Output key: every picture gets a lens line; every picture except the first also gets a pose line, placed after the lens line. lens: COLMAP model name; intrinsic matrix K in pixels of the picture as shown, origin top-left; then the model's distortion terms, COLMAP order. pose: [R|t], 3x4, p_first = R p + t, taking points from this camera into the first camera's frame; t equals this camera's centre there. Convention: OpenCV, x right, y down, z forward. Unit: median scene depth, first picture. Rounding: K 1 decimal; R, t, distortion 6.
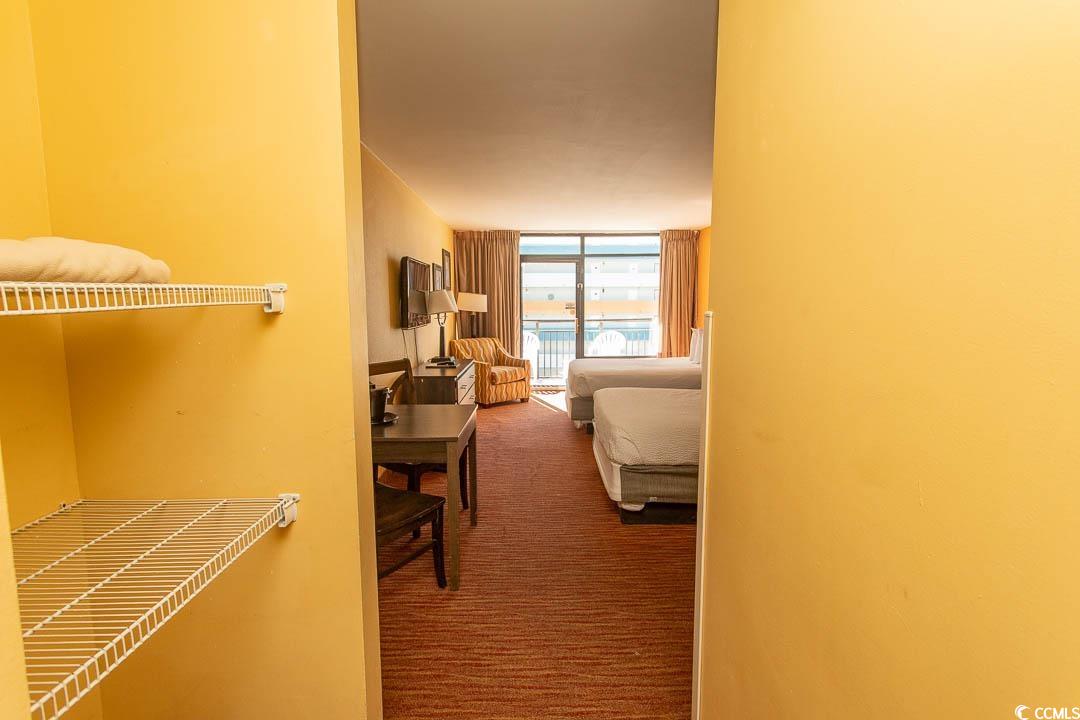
lens RADIAL K [[507.6, 0, 537.8], [0, 507.6, 355.2], [0, 0, 1]] dist [-0.001153, 0.001732]
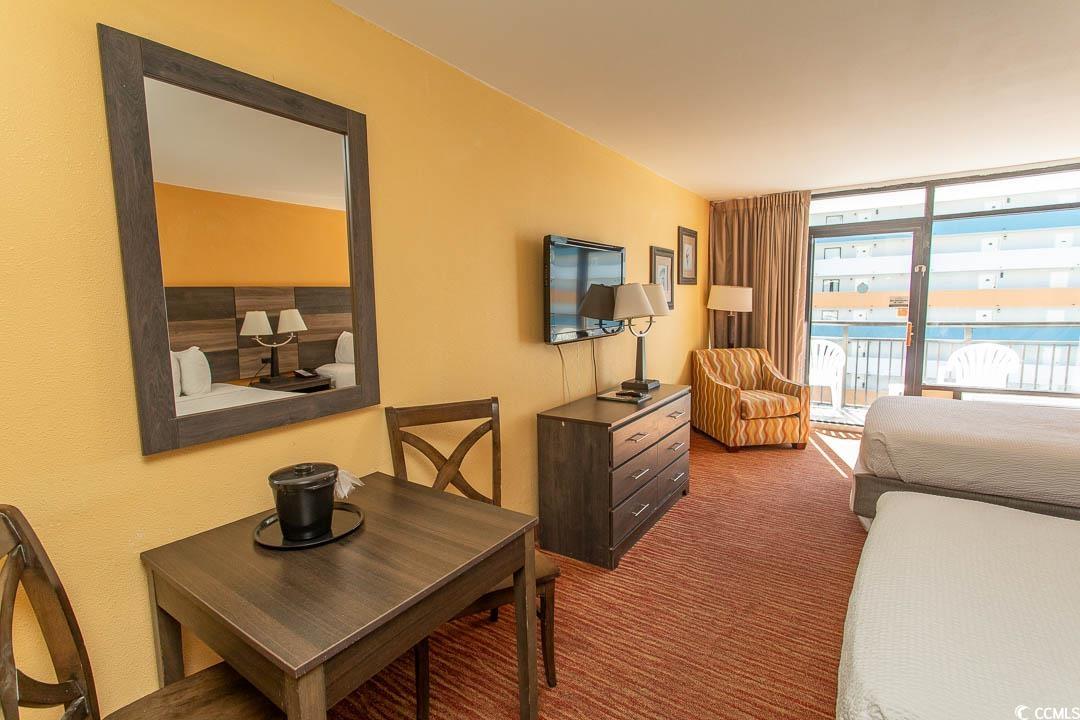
lens RADIAL K [[507.6, 0, 537.8], [0, 507.6, 355.2], [0, 0, 1]] dist [-0.001153, 0.001732]
pose [[0.817486, 0.052752, -0.573528, 0.065837], [-0.045081, 0.998602, 0.027593, -0.030766], [0.574182, 0.003298, 0.818721, 0.247167]]
